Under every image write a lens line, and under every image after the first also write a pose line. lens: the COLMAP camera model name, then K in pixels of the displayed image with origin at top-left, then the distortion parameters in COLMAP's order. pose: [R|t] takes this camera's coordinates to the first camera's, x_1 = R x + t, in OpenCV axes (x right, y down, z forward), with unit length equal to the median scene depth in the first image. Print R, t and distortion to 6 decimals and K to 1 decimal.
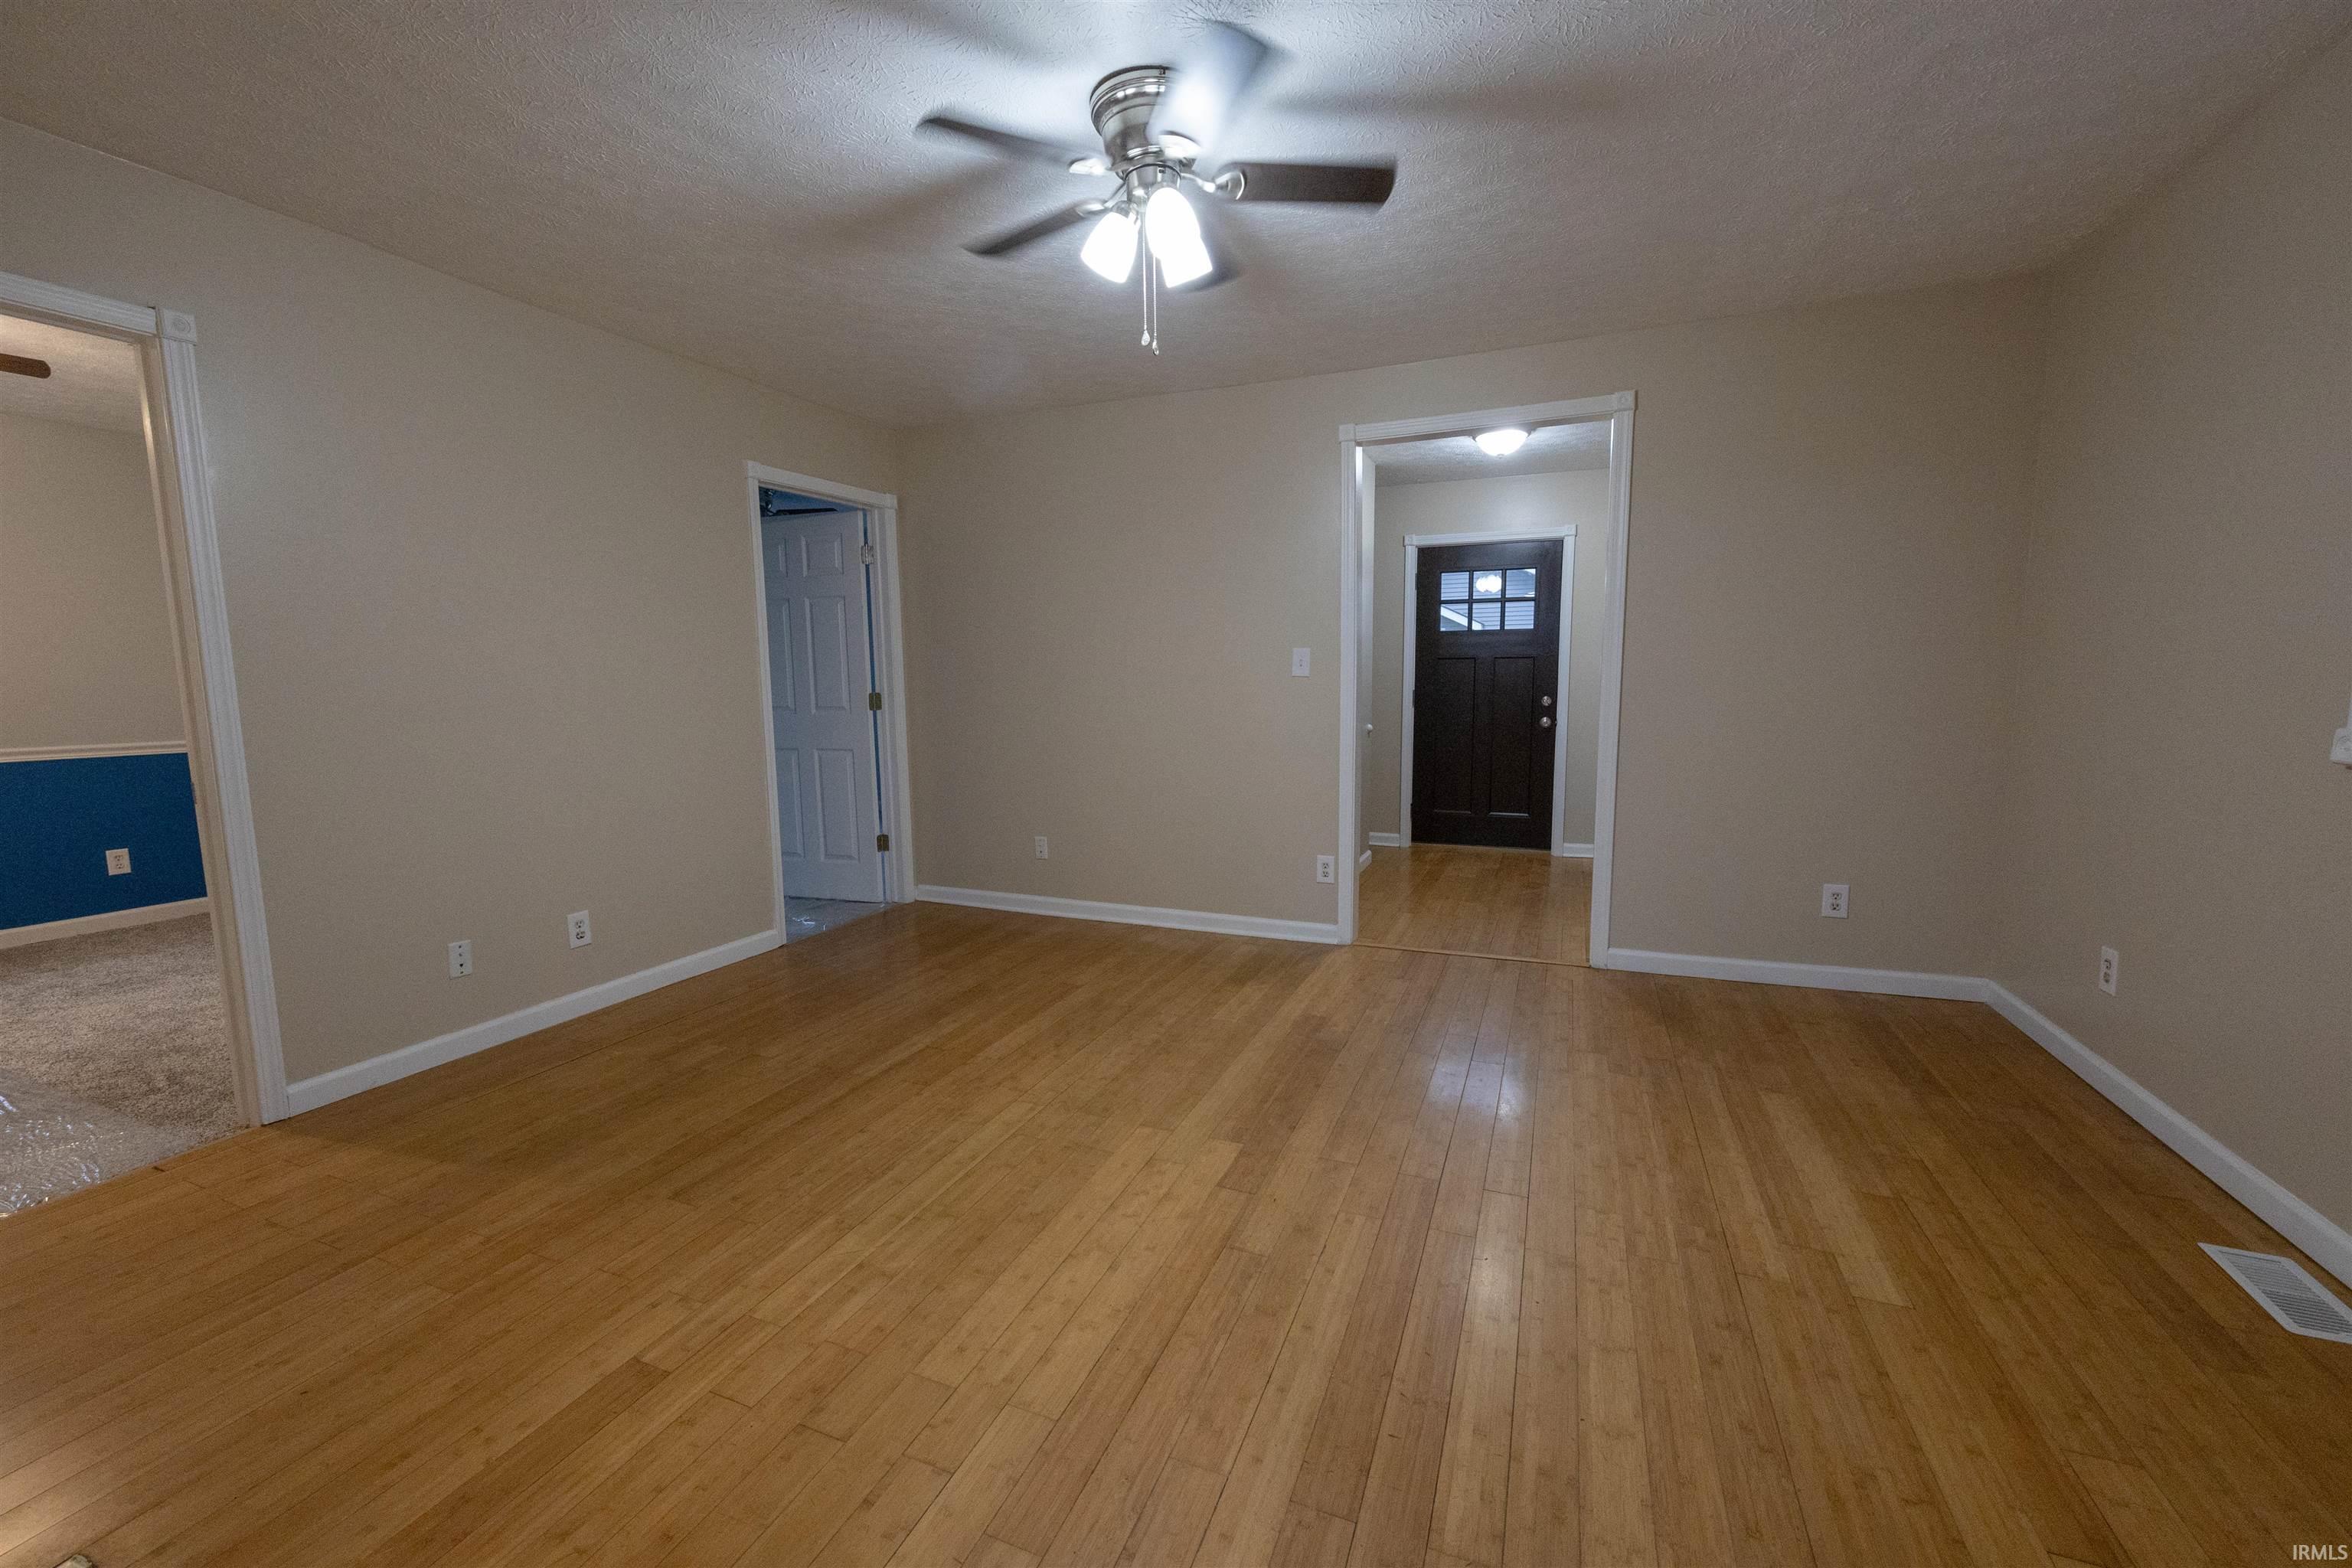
lens RADIAL K [[963.3, 0, 1176.0], [0, 963.3, 784.0], [0, 0, 1]] dist [0.001503, -0.000010]
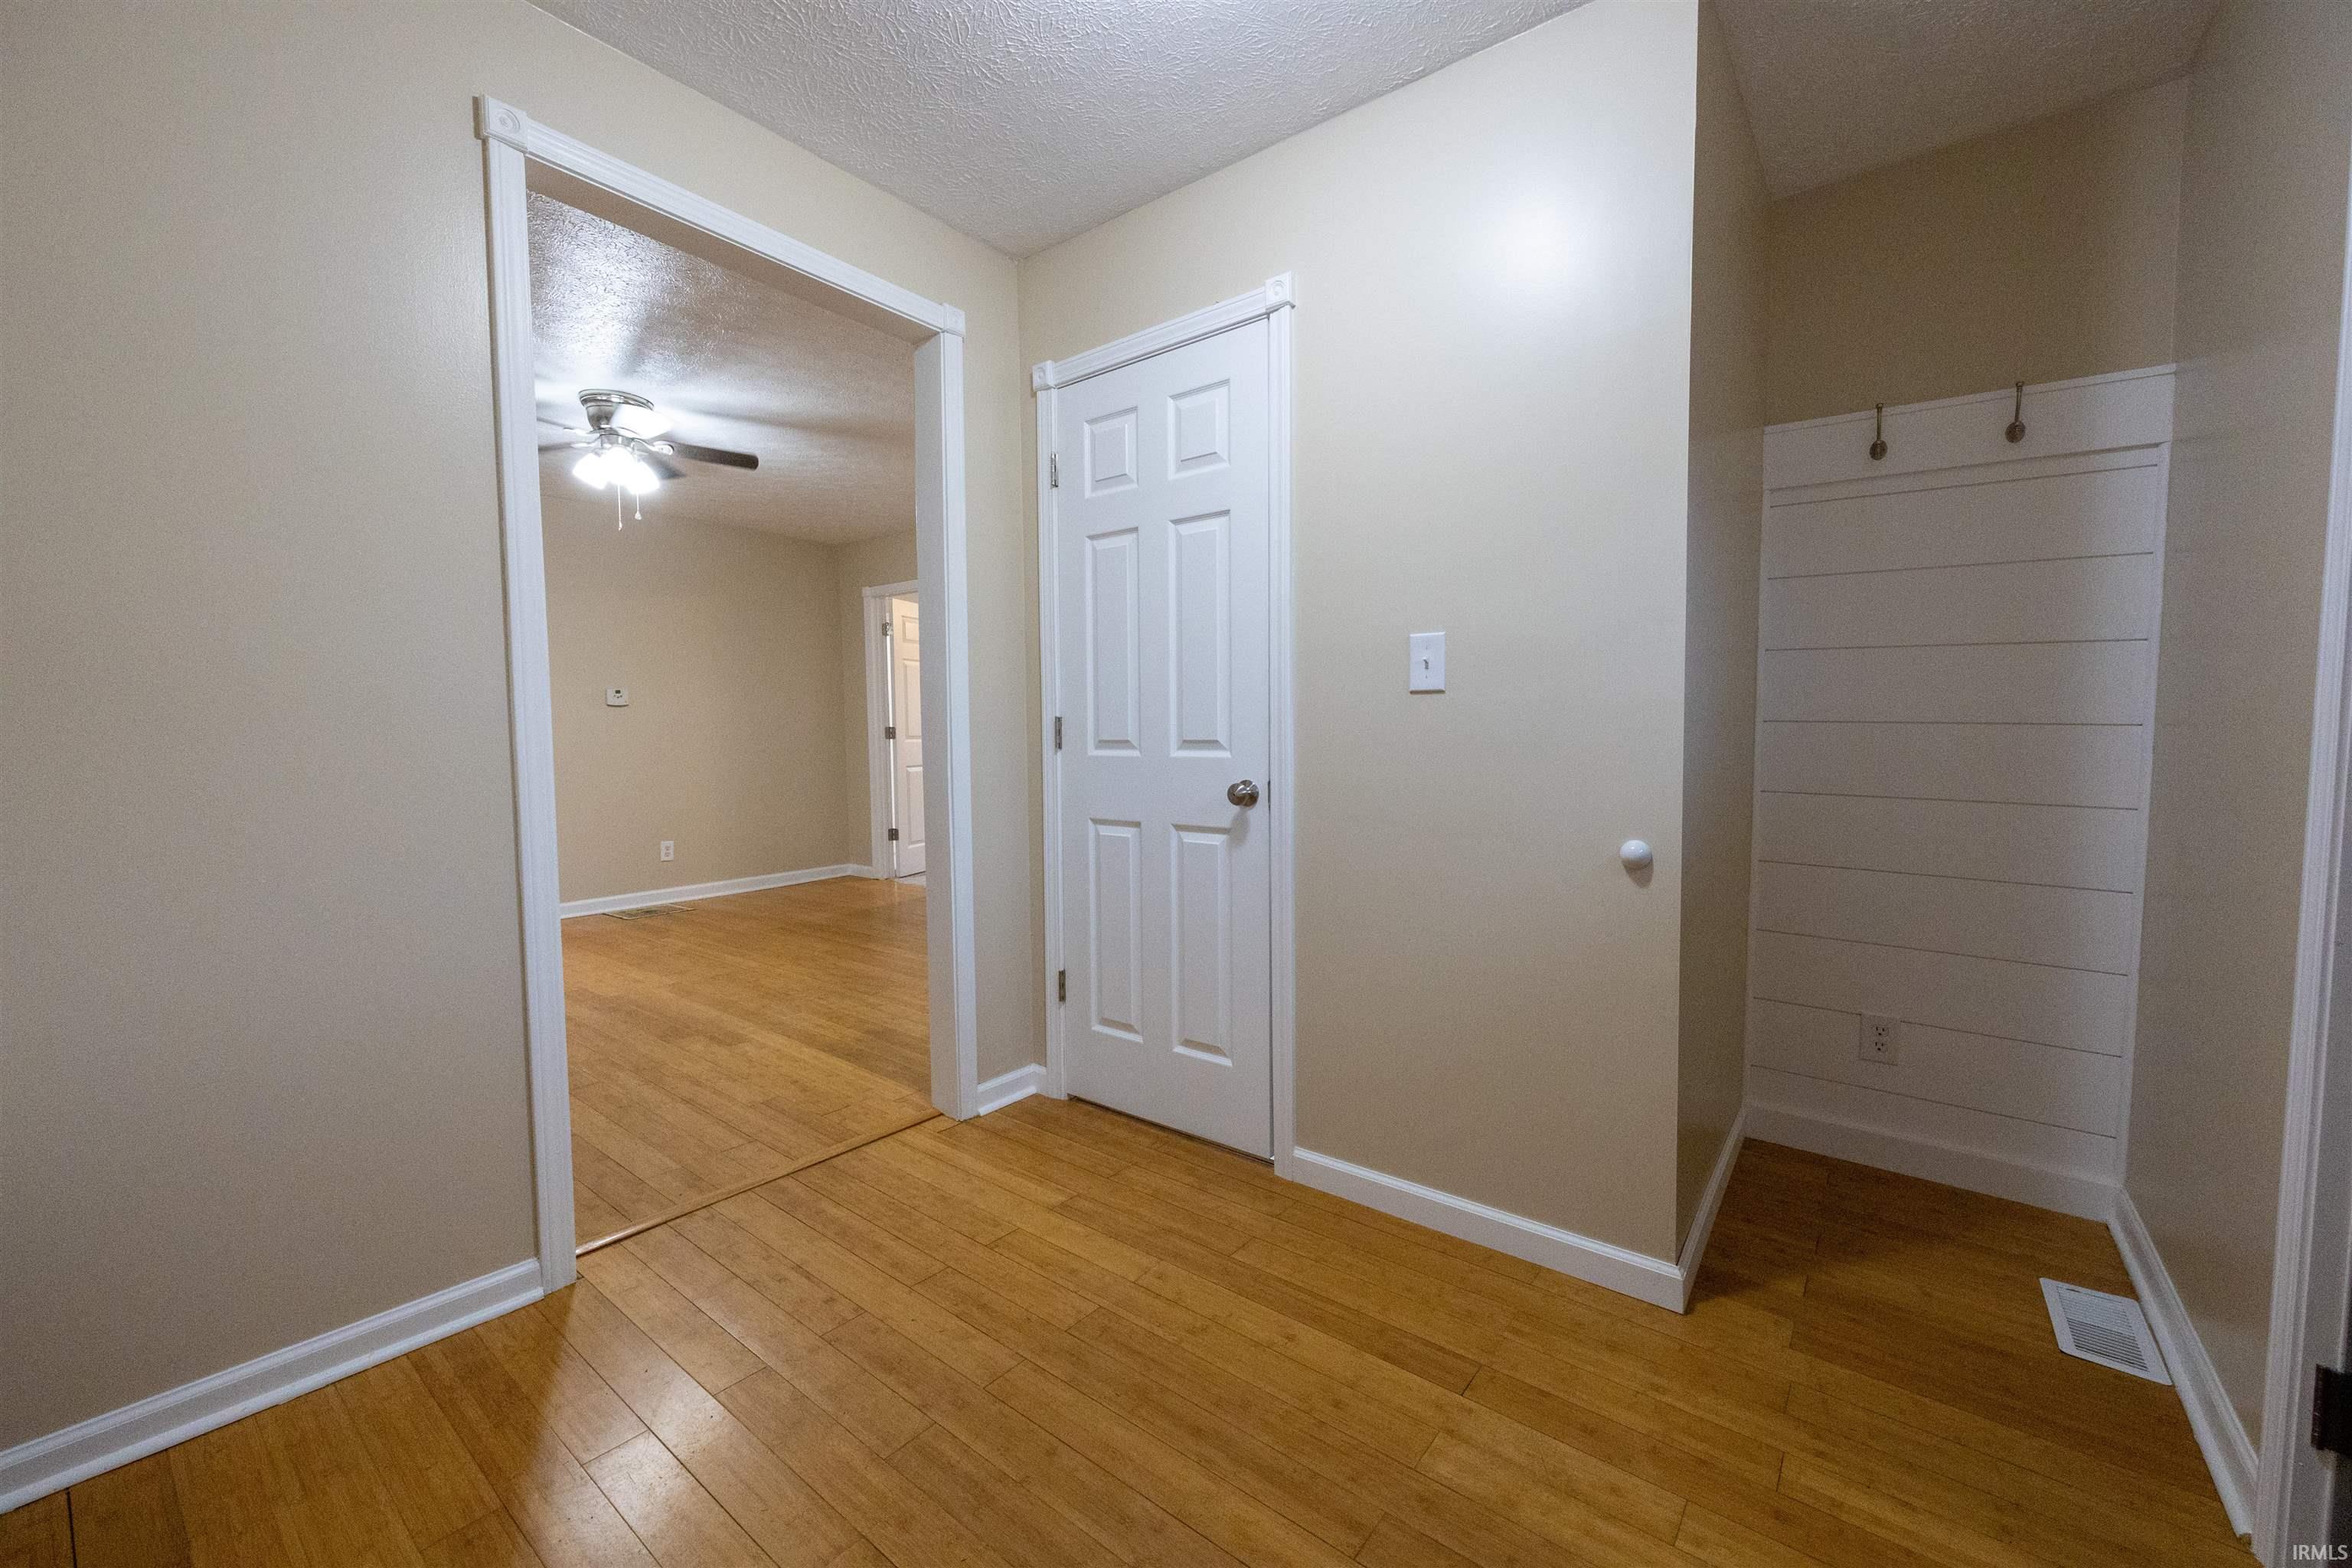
lens RADIAL K [[938.1, 0, 1163.8], [0, 938.1, 785.5], [0, 0, 1]] dist [-0.000321, -0.000076]
pose [[-0.278956, 0.072722, -0.957546, 1.200334], [-0.102752, 0.989144, 0.105056, -0.221960], [0.954791, 0.127696, -0.268455, 2.111354]]
